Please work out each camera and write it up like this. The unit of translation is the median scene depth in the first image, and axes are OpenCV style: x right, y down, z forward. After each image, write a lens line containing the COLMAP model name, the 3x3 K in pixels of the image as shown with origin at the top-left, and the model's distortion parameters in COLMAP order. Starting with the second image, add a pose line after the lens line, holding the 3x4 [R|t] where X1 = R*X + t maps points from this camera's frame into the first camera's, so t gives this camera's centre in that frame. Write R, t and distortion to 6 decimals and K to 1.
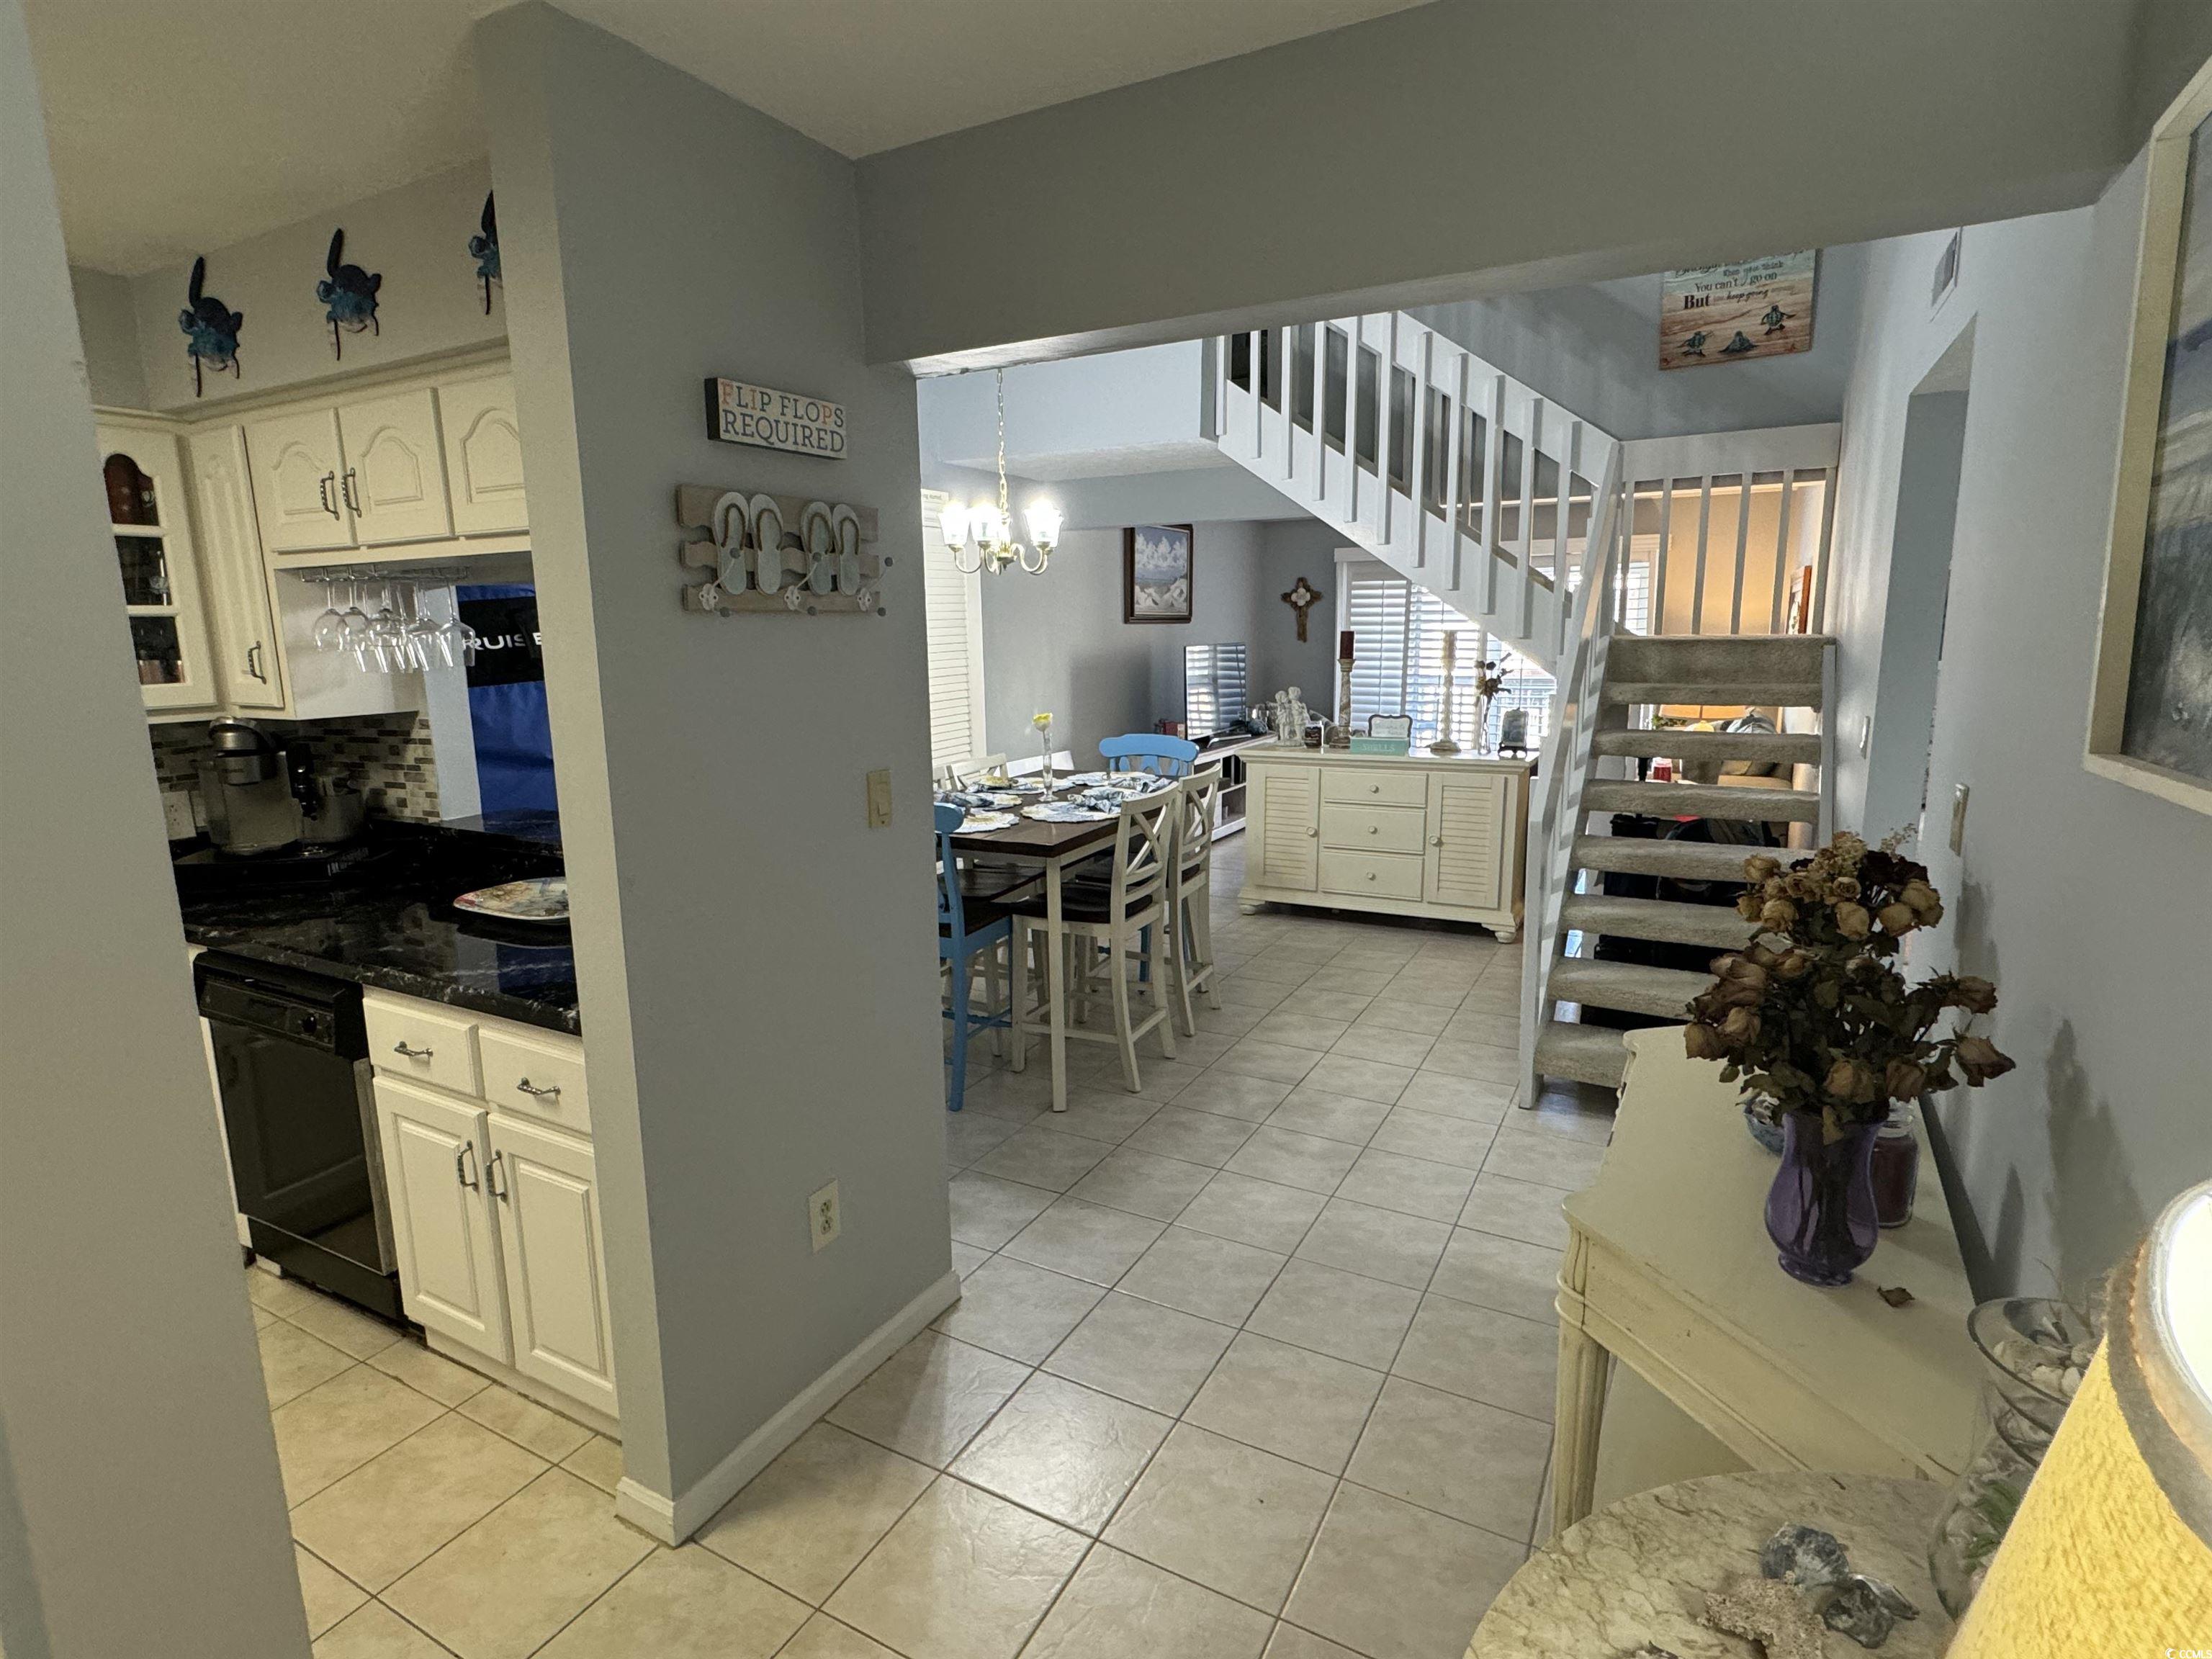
lens RADIAL K [[1102.9, 0, 1105.8], [0, 1102.9, 817.2], [0, 0, 1]] dist [-0.007036, -0.001676]
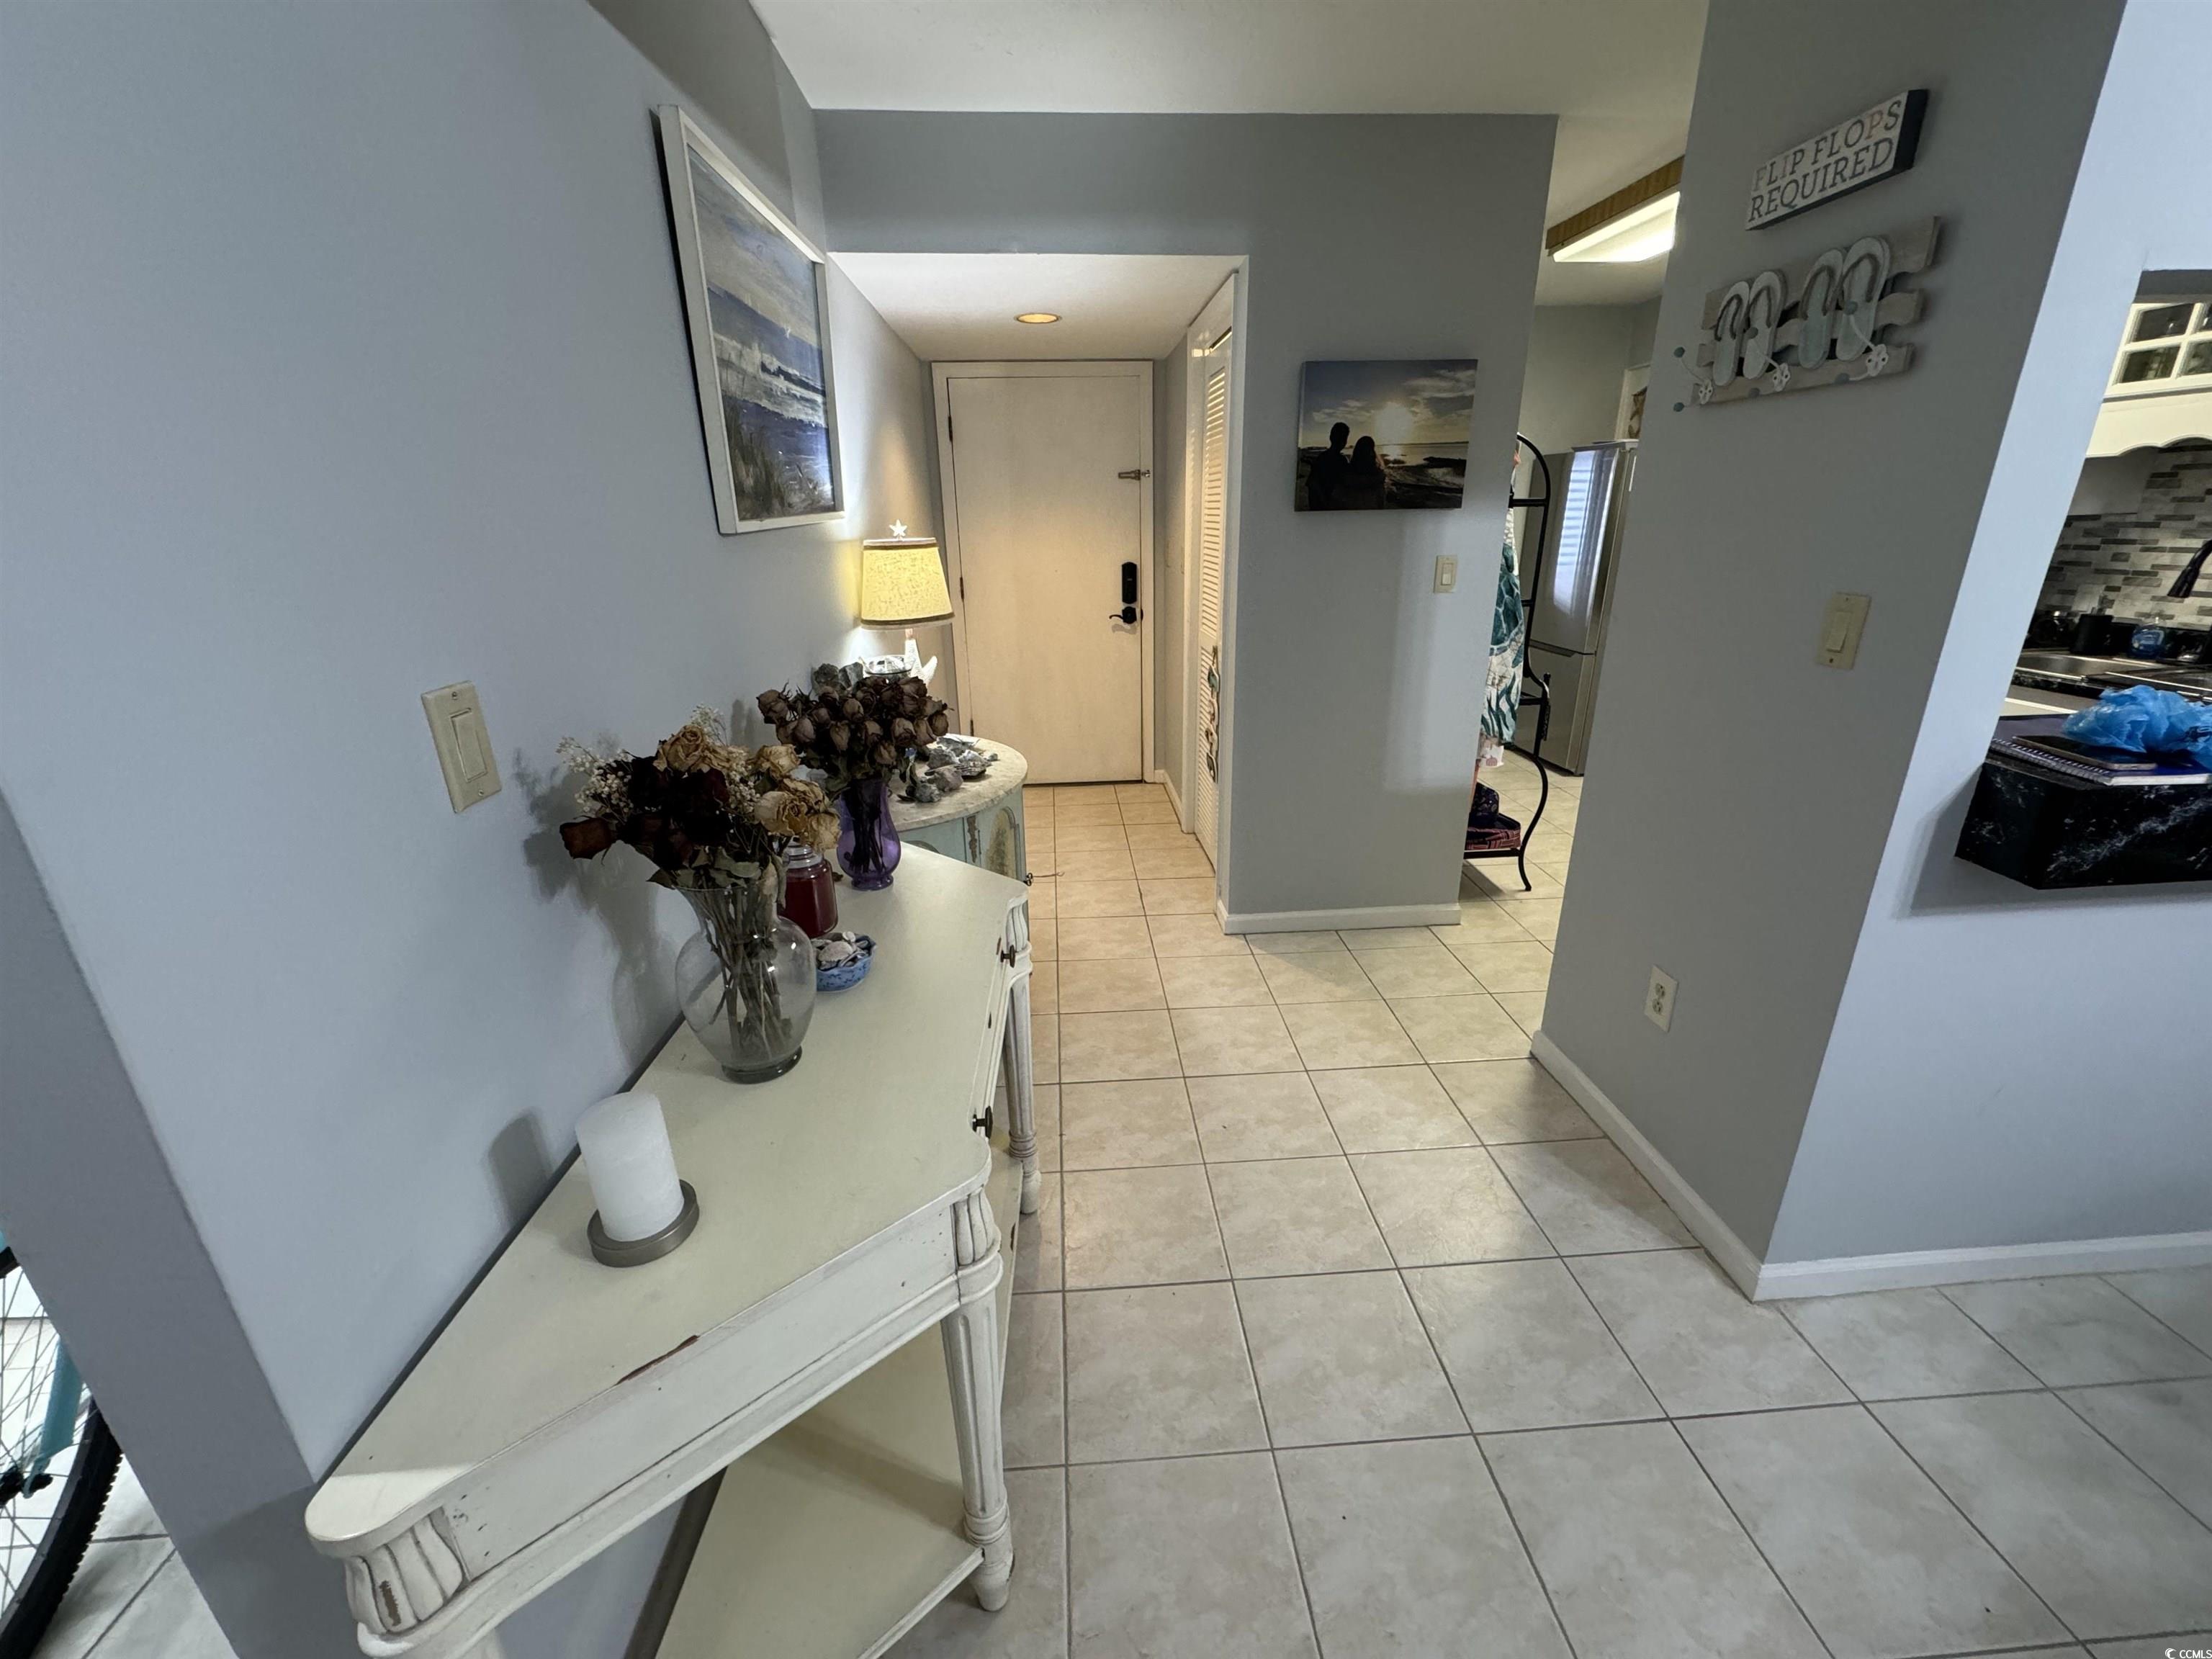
lens RADIAL K [[886.9, 0, 1107.8], [0, 886.9, 829.0], [0, 0, 1]] dist [0.000827, -0.000075]
pose [[-0.841176, 0.212584, -0.497223, 0.469528], [-0.062757, 0.874898, 0.480224, -0.132539], [0.537107, 0.435158, -0.722602, 0.986663]]
